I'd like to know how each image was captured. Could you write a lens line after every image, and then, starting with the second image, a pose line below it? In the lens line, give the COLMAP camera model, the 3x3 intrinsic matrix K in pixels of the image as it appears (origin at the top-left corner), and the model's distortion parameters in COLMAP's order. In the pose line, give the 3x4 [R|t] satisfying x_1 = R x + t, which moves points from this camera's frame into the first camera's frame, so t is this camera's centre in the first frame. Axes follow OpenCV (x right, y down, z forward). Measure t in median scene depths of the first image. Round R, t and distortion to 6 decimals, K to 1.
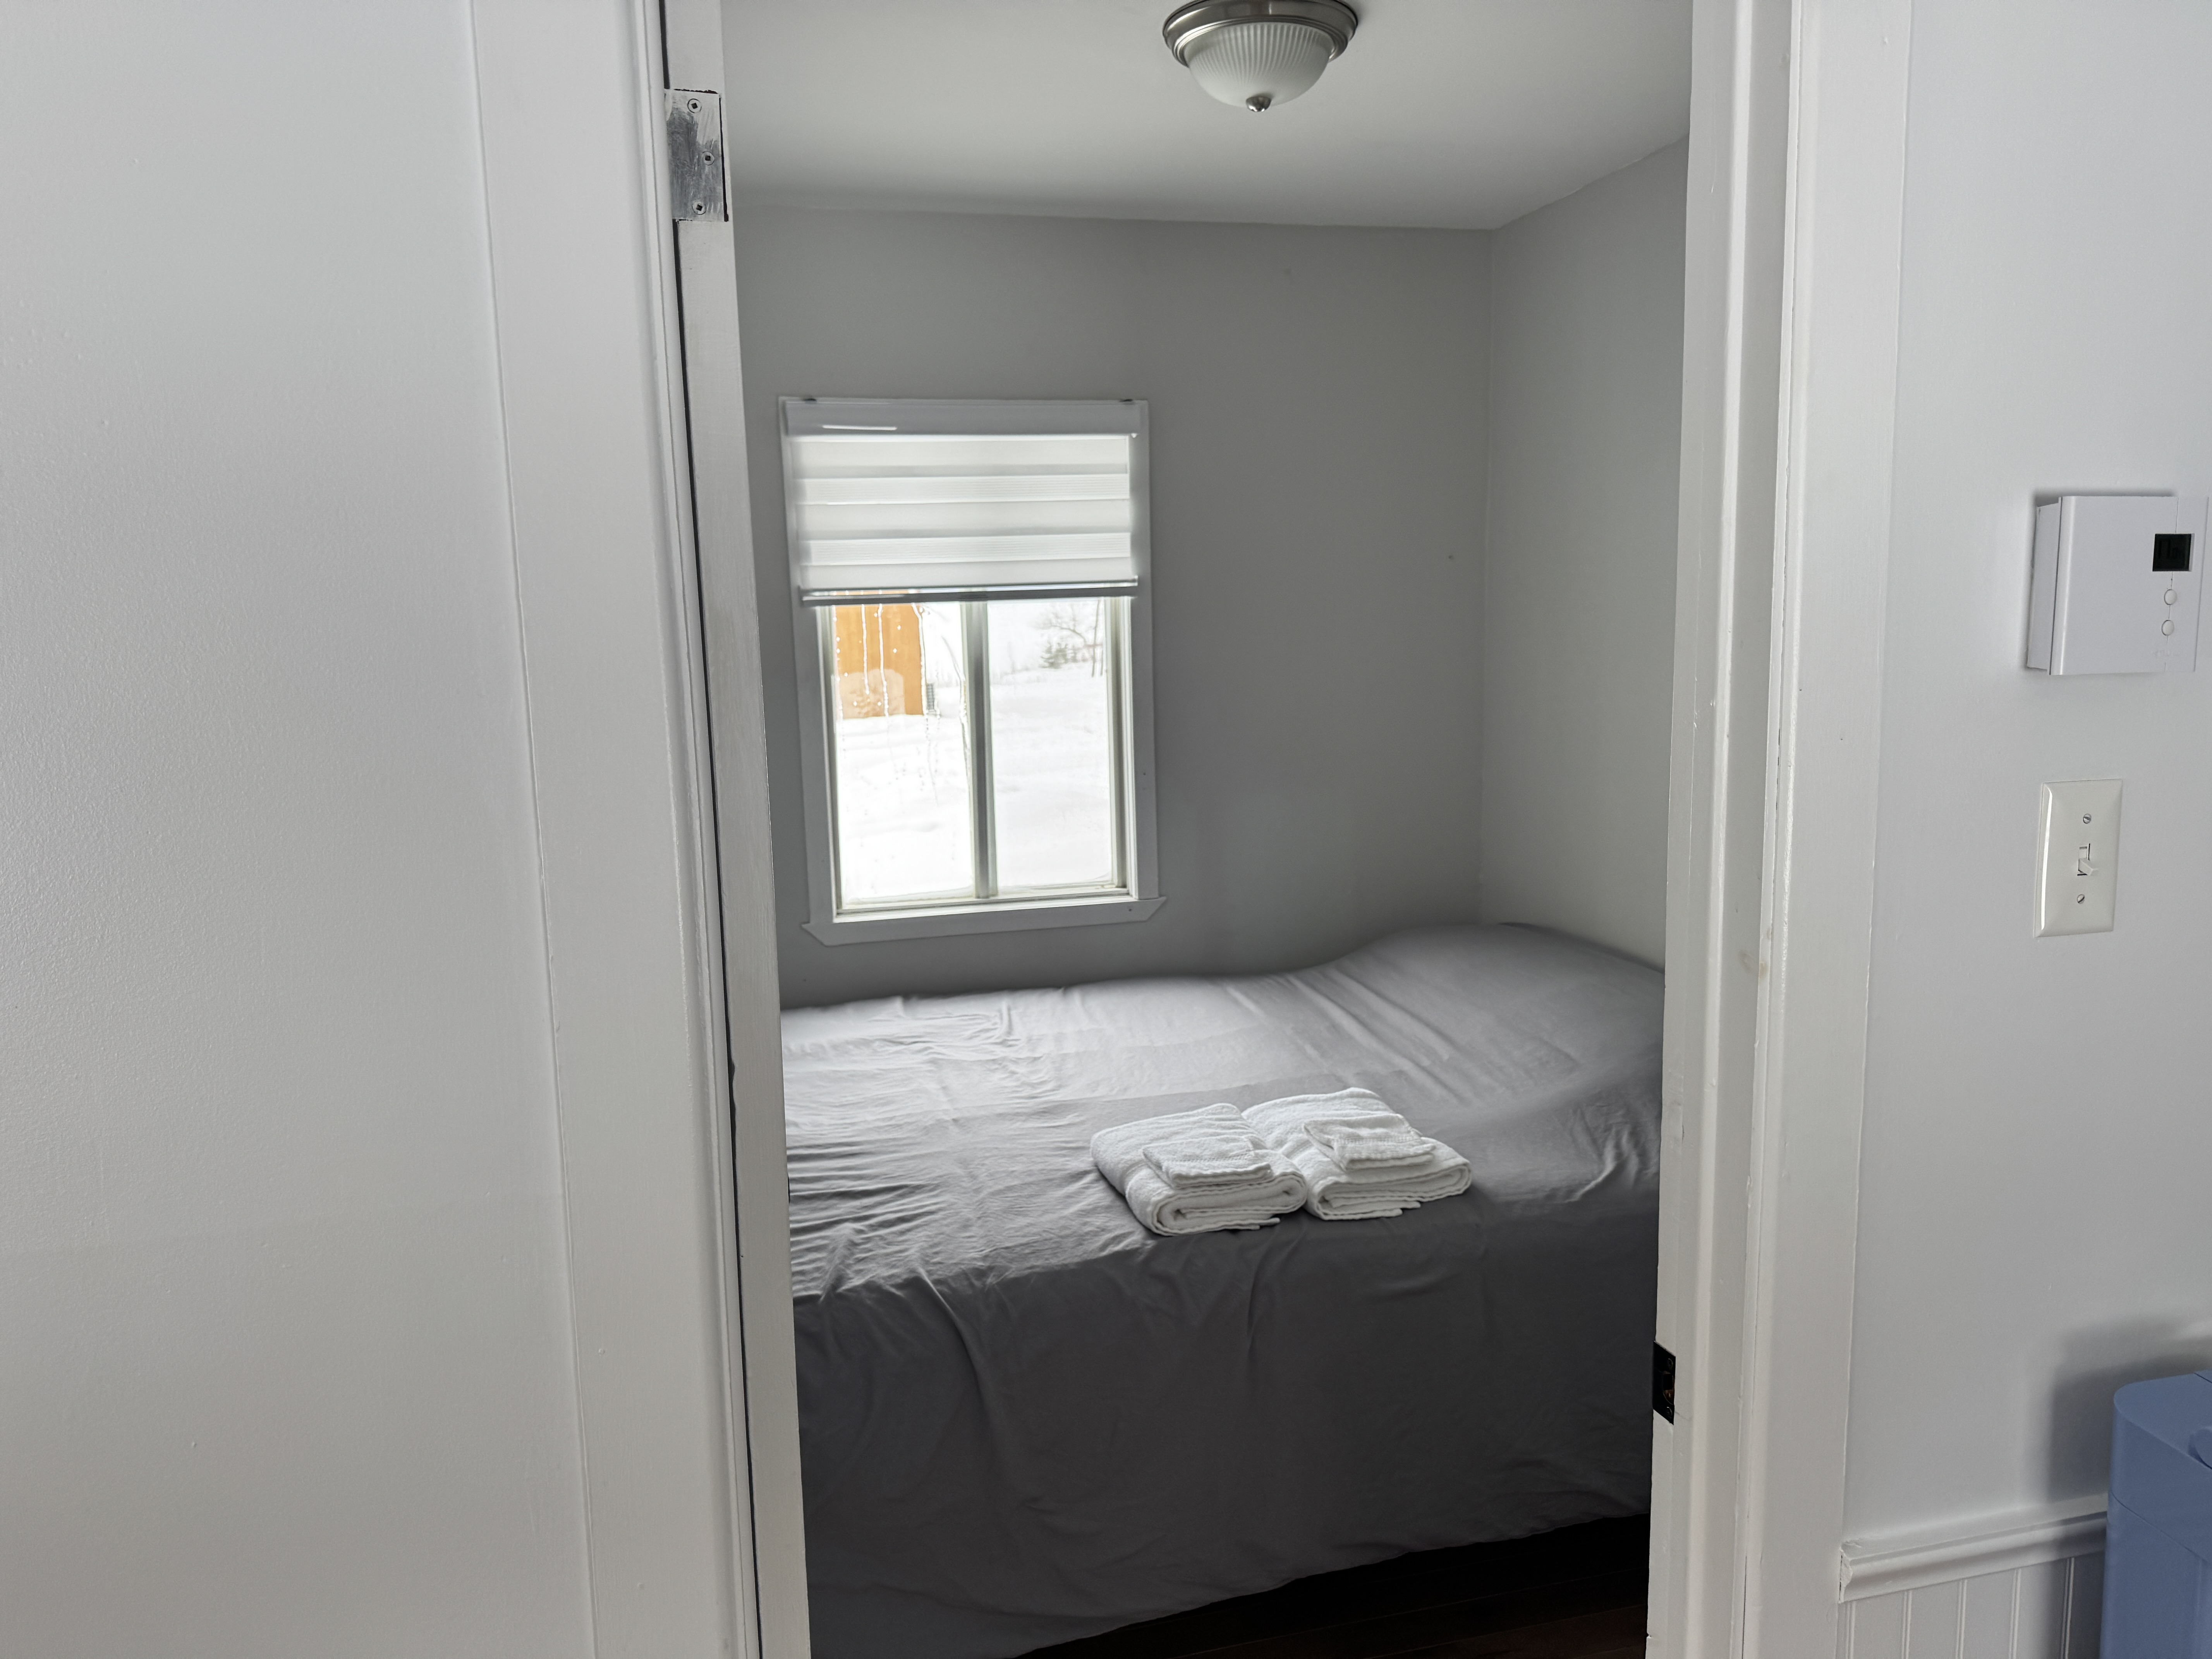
lens RADIAL K [[1550.6, 0, 1122.1], [0, 1550.6, 838.9], [0, 0, 1]] dist [0.055758, -0.070601]
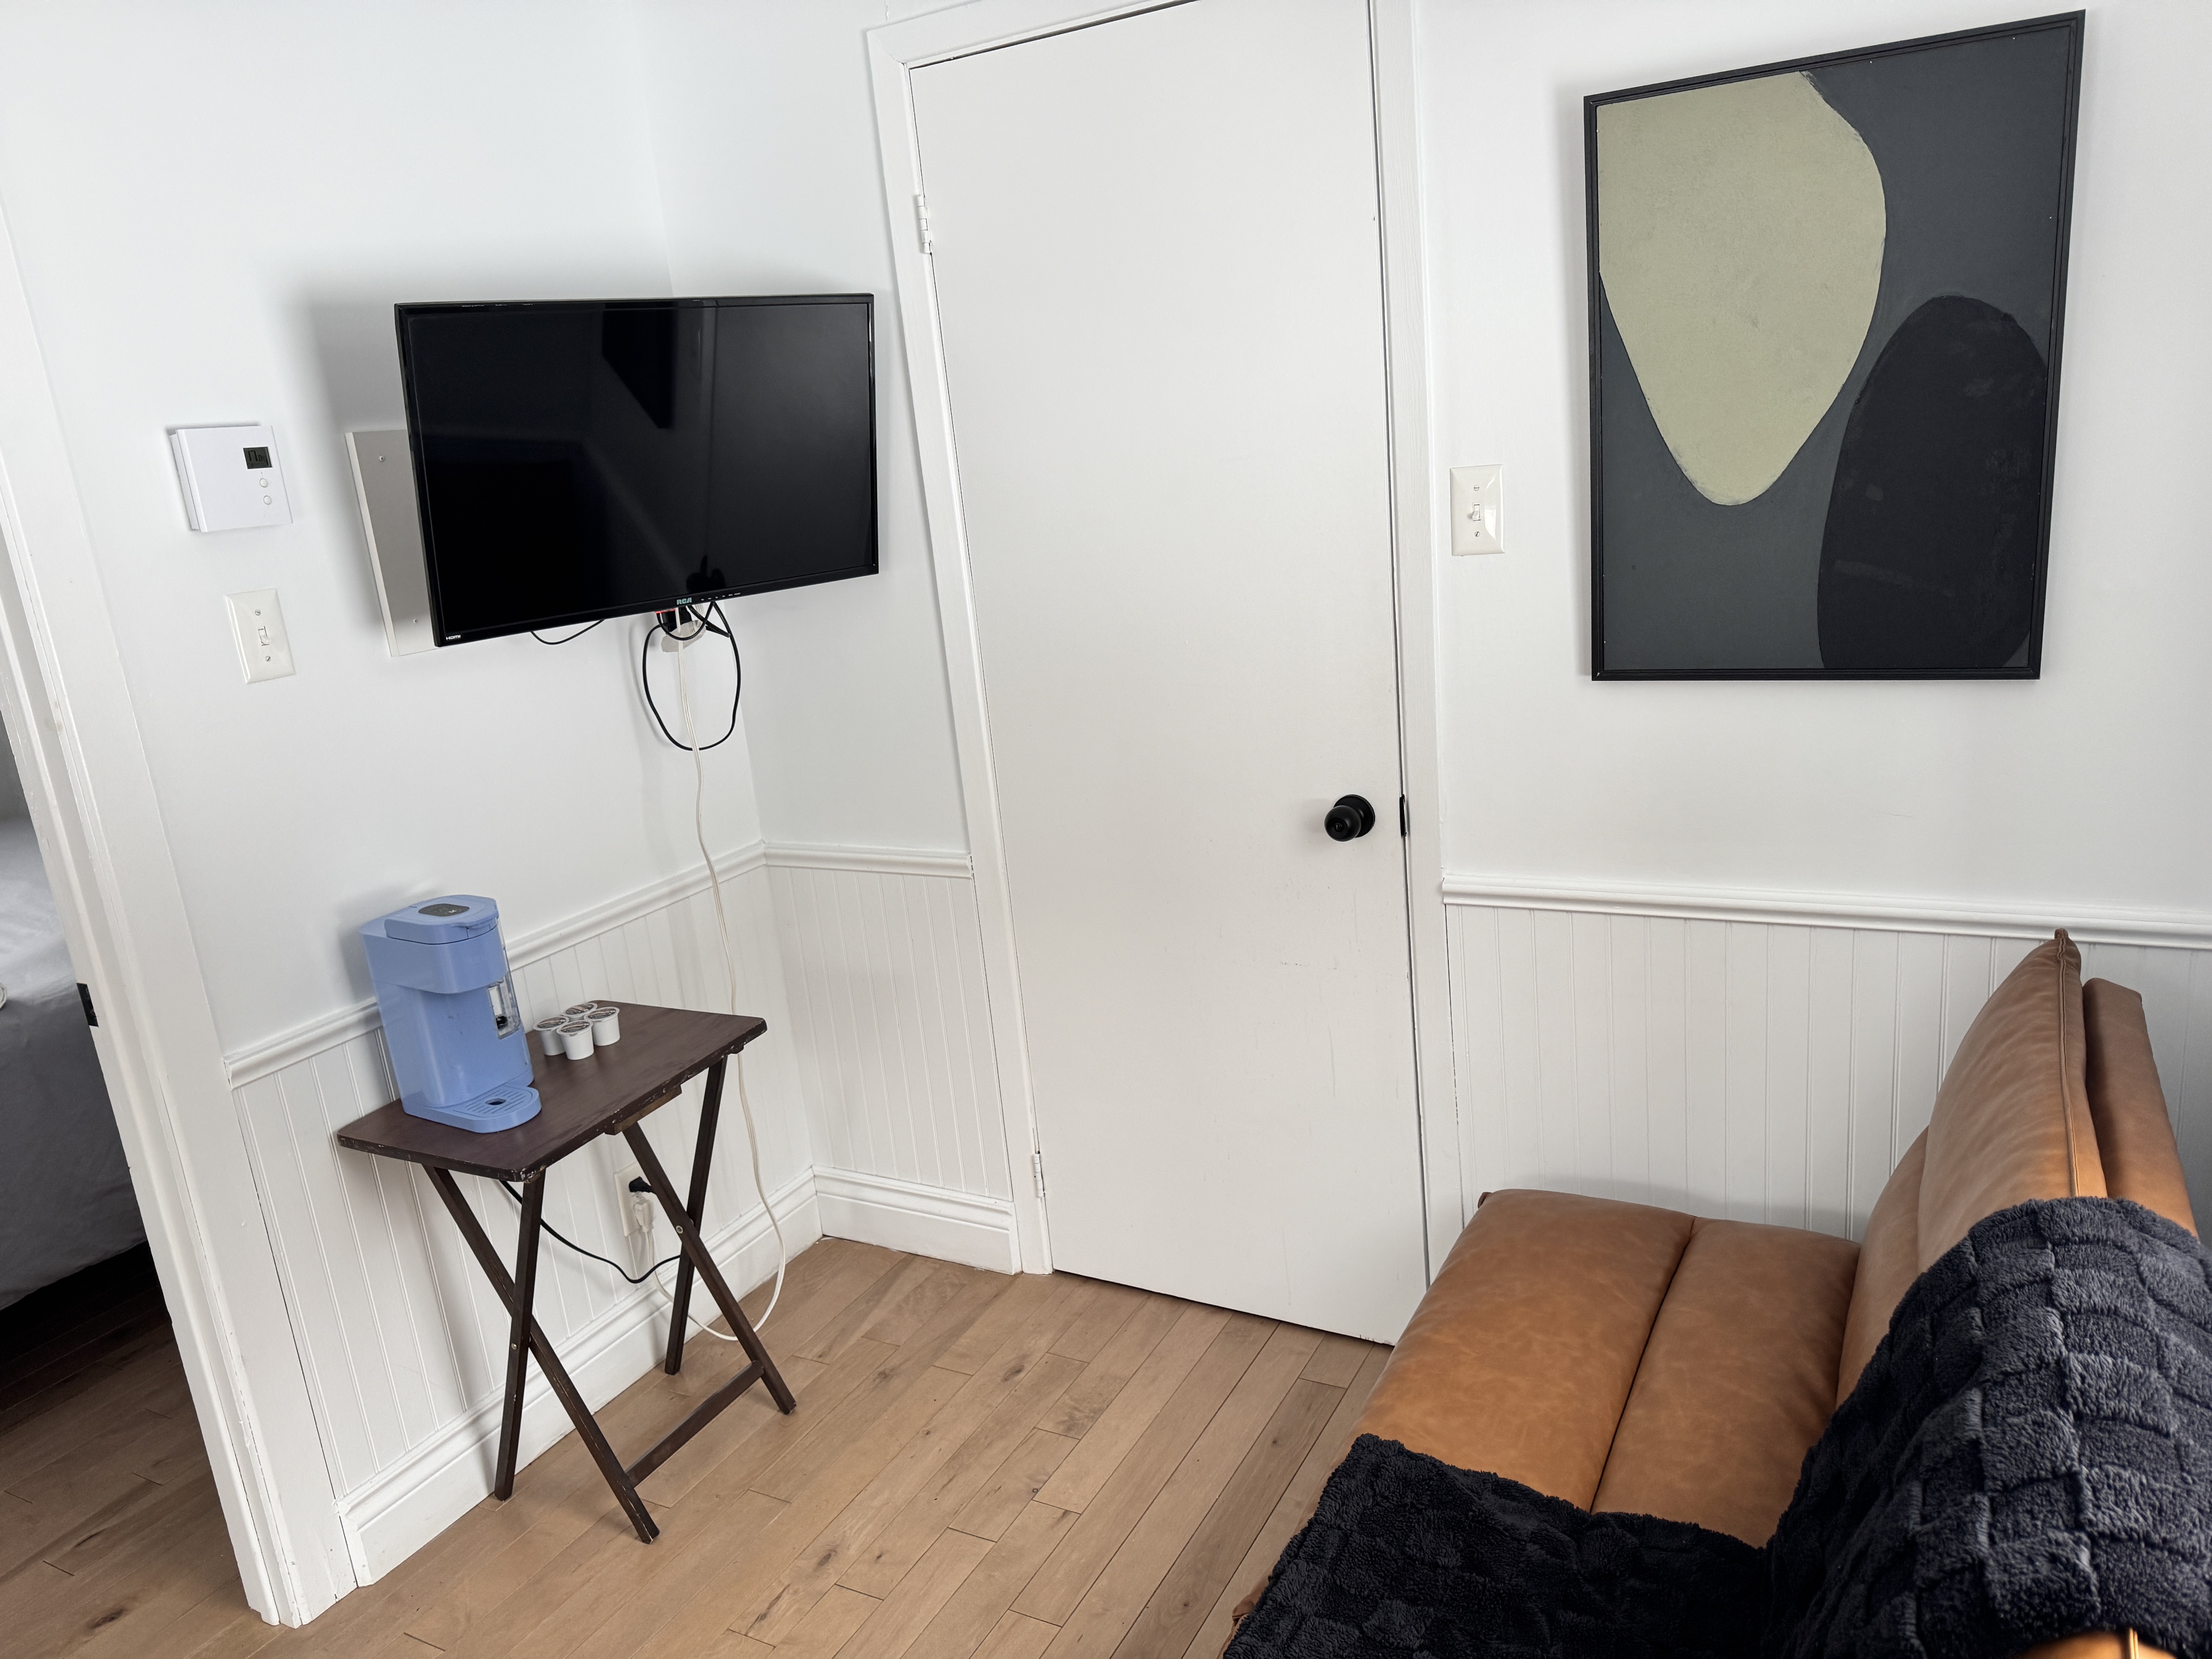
lens RADIAL K [[1550.6, 0, 1114.3], [0, 1550.6, 827.4], [0, 0, 1]] dist [0.055758, -0.070601]
pose [[0.683920, -0.225958, 0.693683, -0.000537], [0.177554, 0.973791, 0.142145, 0.140838], [-0.707621, 0.025950, 0.706115, -0.900640]]
